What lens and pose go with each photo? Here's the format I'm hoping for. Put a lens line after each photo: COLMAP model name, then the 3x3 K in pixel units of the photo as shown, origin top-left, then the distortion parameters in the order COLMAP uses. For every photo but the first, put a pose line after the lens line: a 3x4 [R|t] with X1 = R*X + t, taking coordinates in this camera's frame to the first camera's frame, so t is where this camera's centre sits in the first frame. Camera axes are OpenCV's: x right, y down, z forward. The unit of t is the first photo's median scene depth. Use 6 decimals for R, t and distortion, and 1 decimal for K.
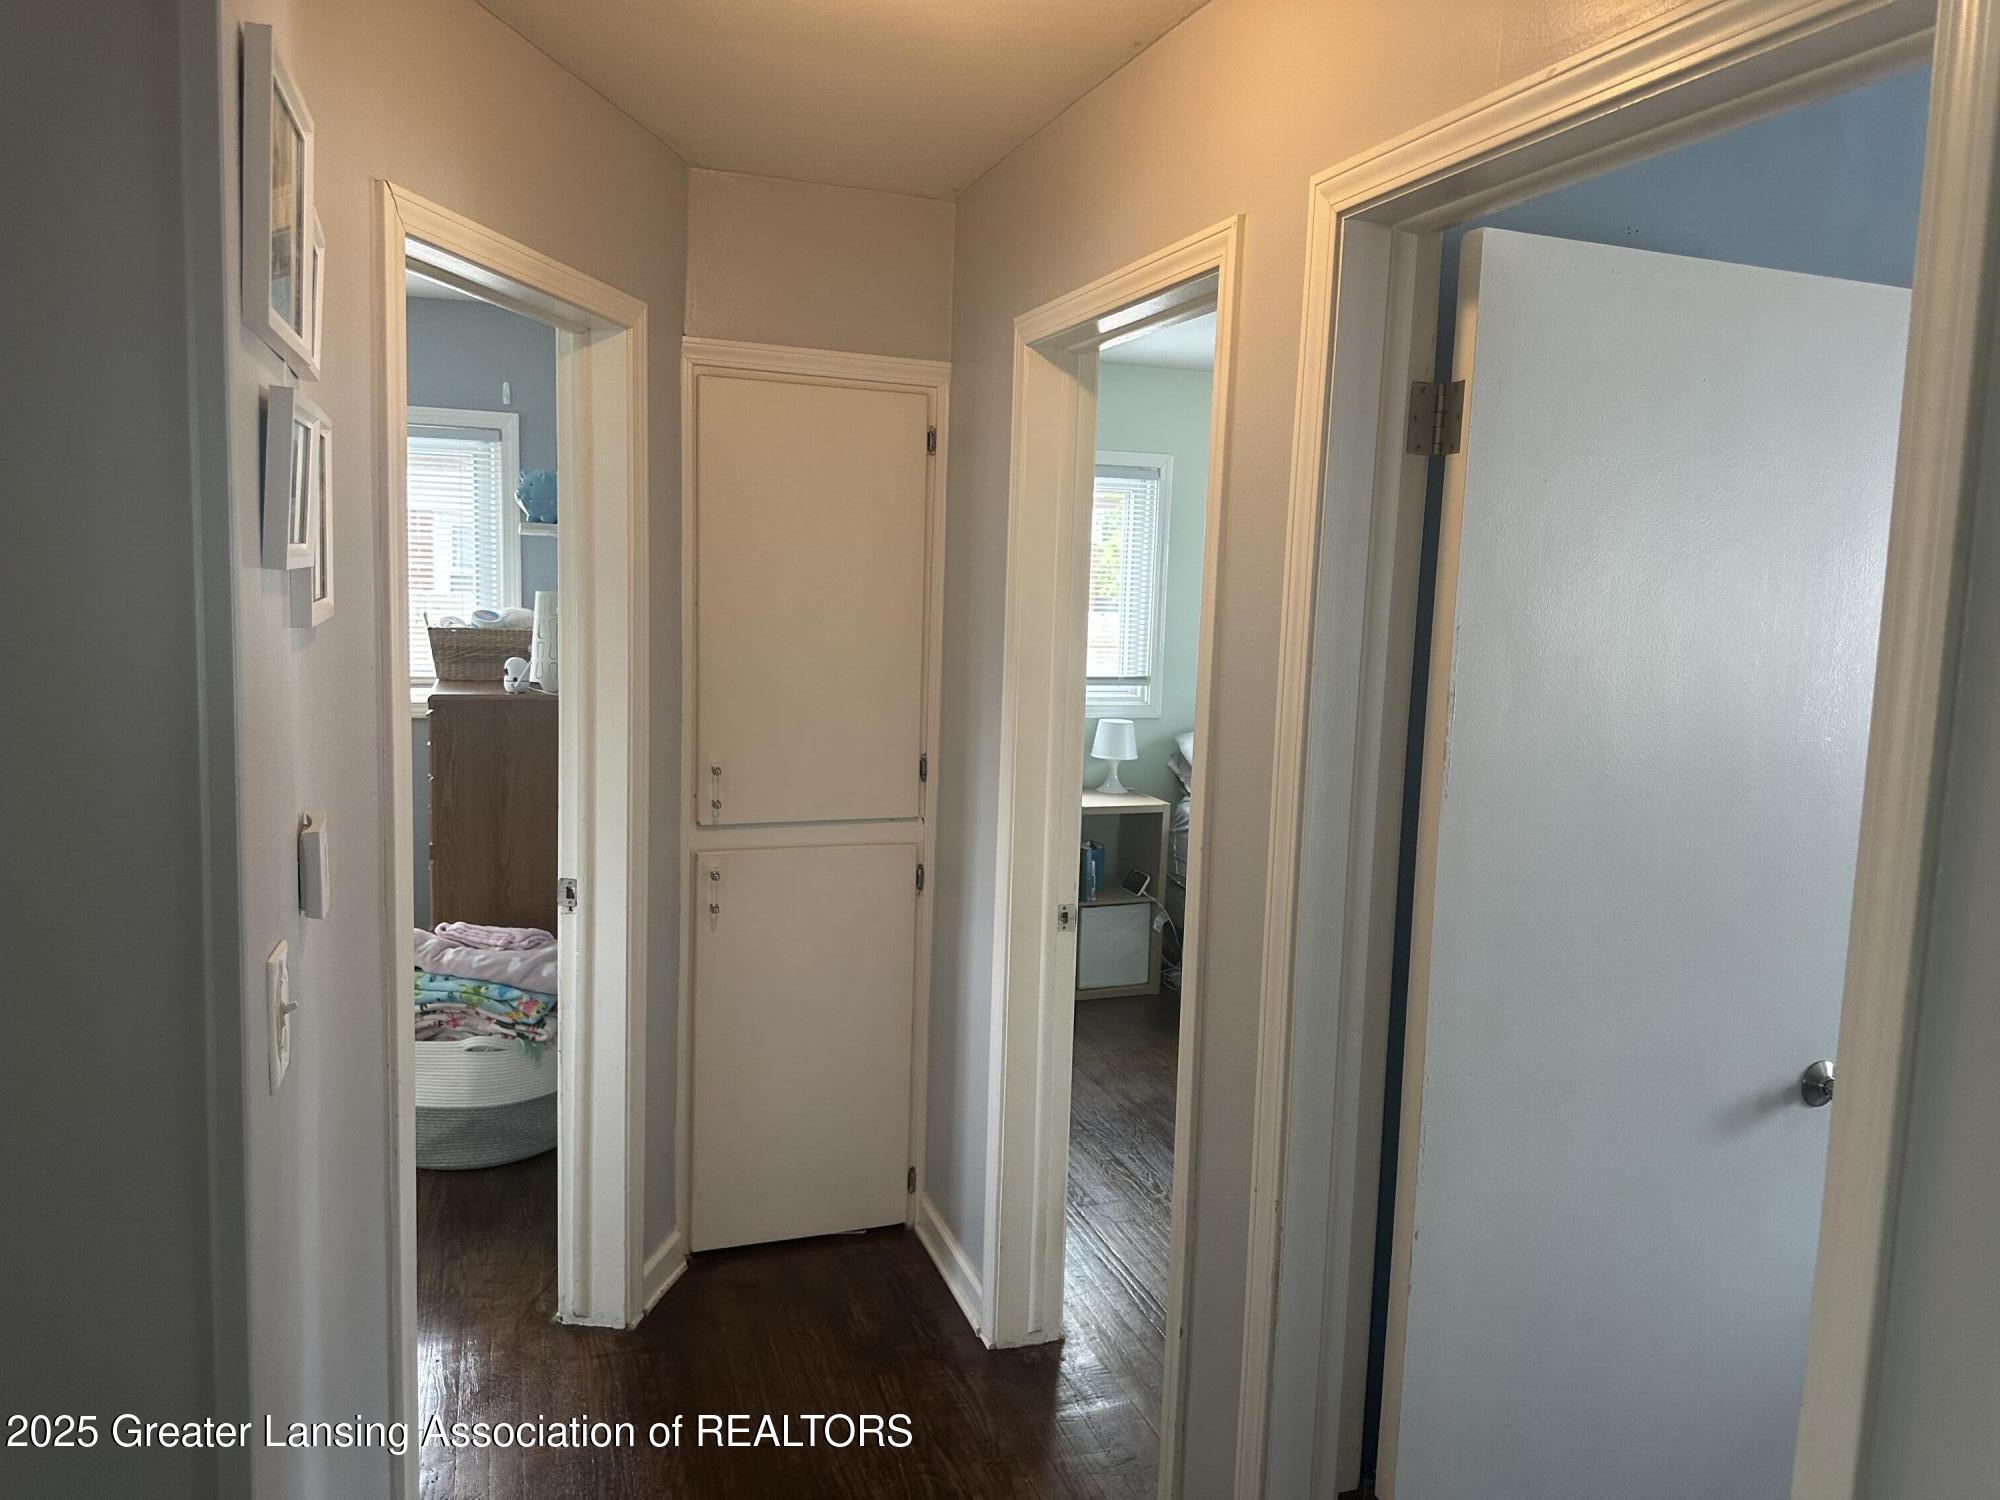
lens RADIAL K [[1426.6, 0, 1000.4], [0, 1426.6, 744.0], [0, 0, 1]] dist [0.033211, 0.001208]
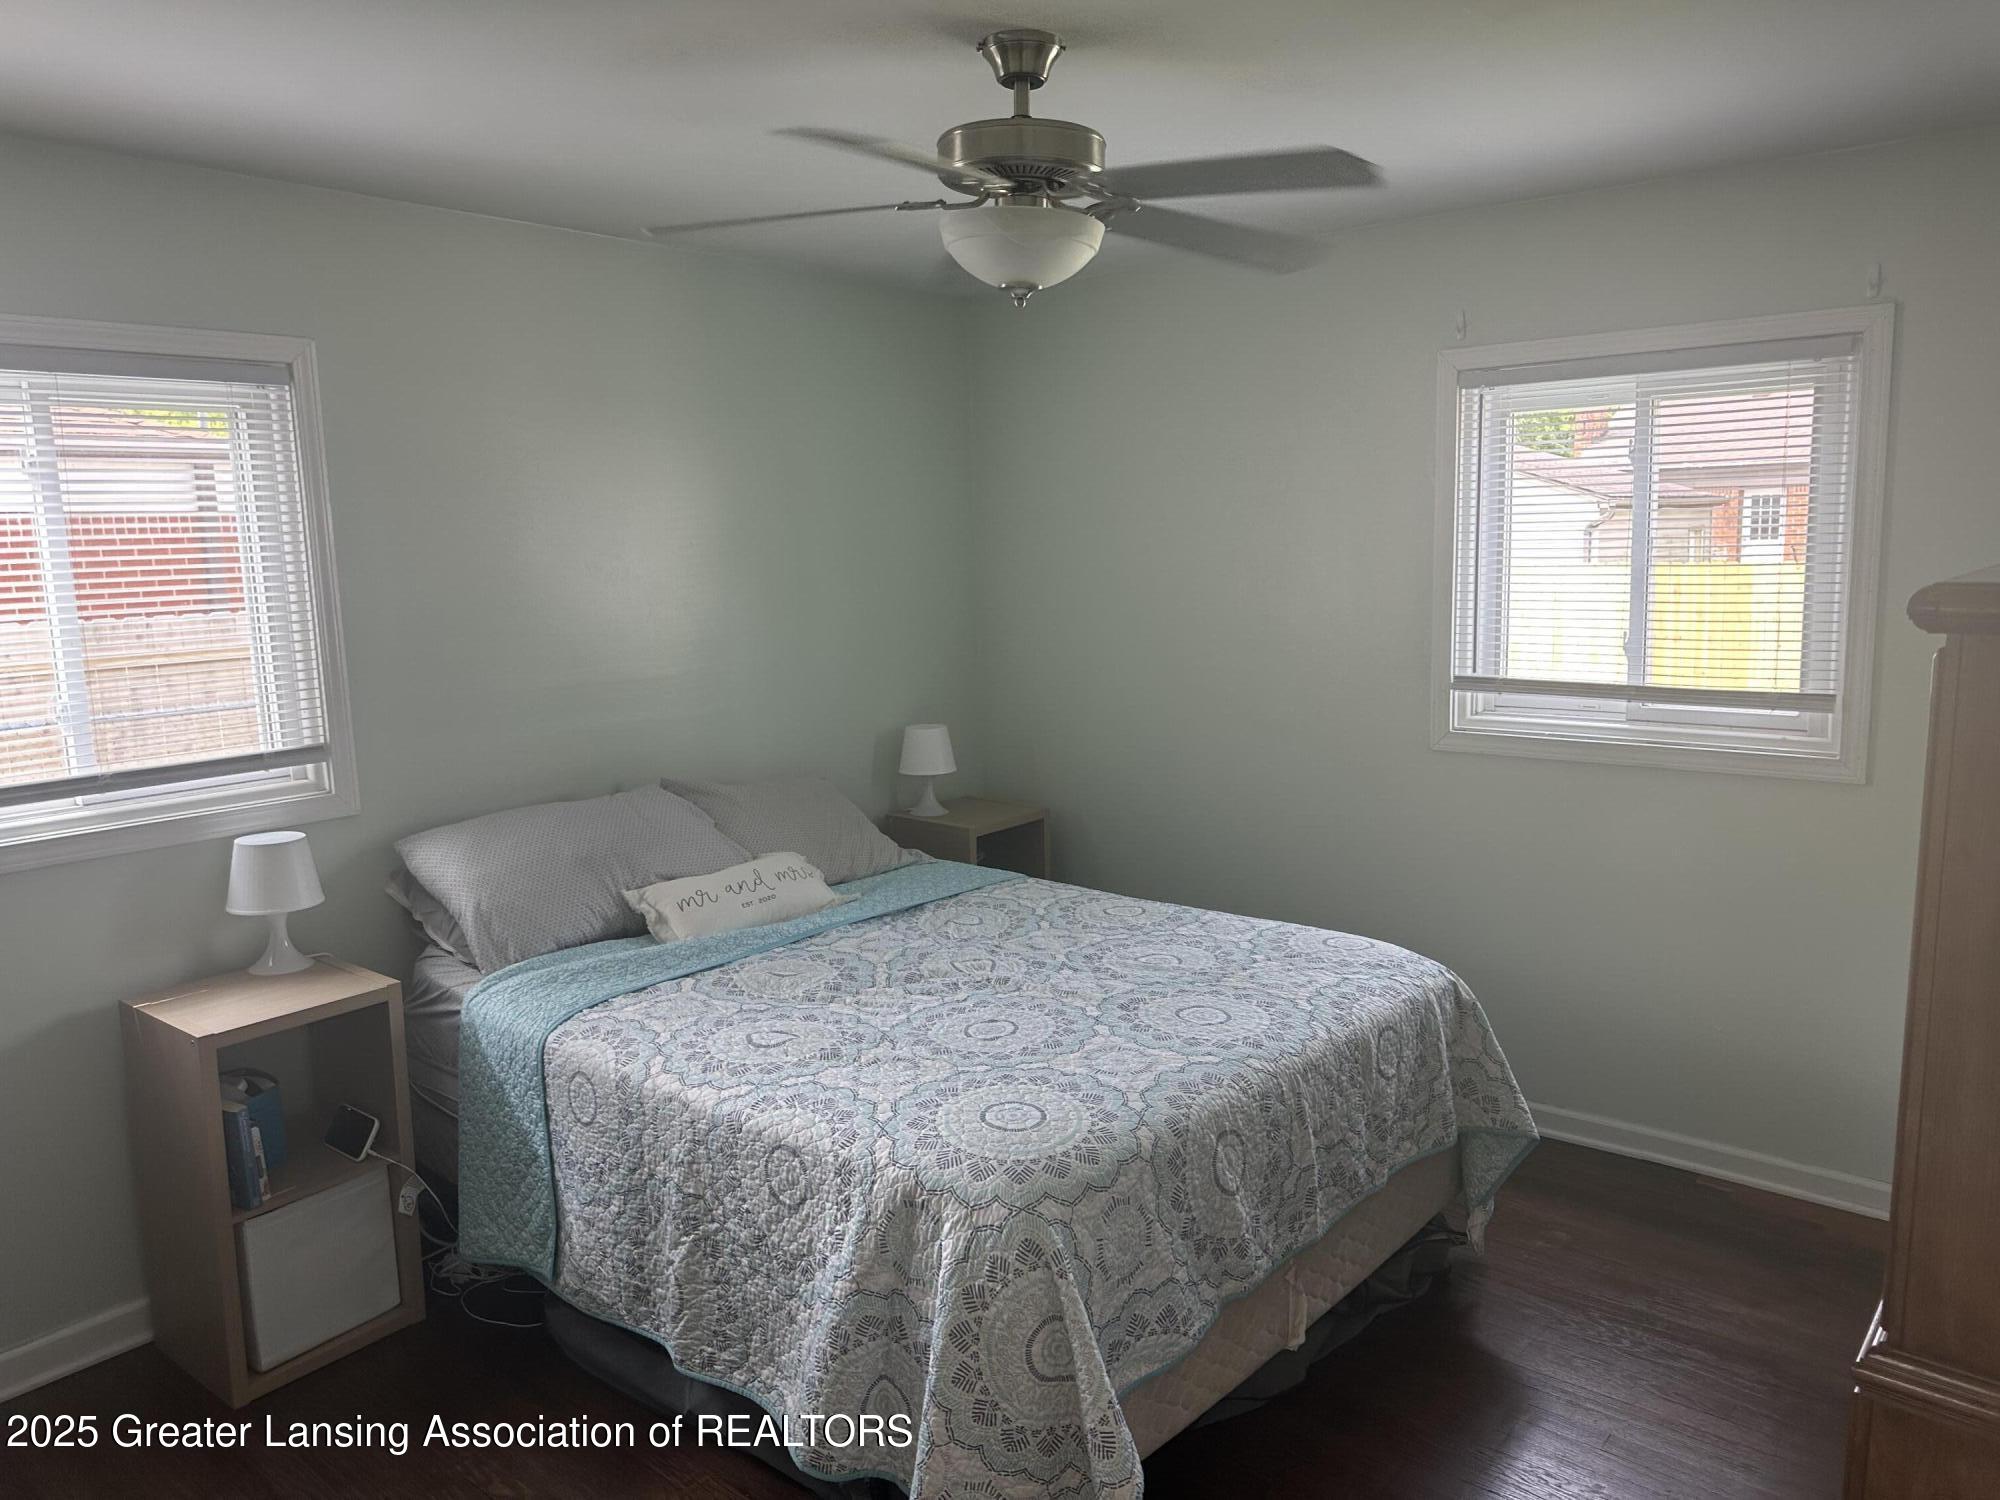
lens RADIAL K [[1426.6, 0, 999.5], [0, 1426.6, 749.3], [0, 0, 1]] dist [0.033211, 0.001208]
pose [[0.860118, -0.130676, 0.493072, 0.054533], [0.113195, 0.991425, 0.065294, -0.053479], [-0.497376, -0.000348, 0.867535, 0.395455]]
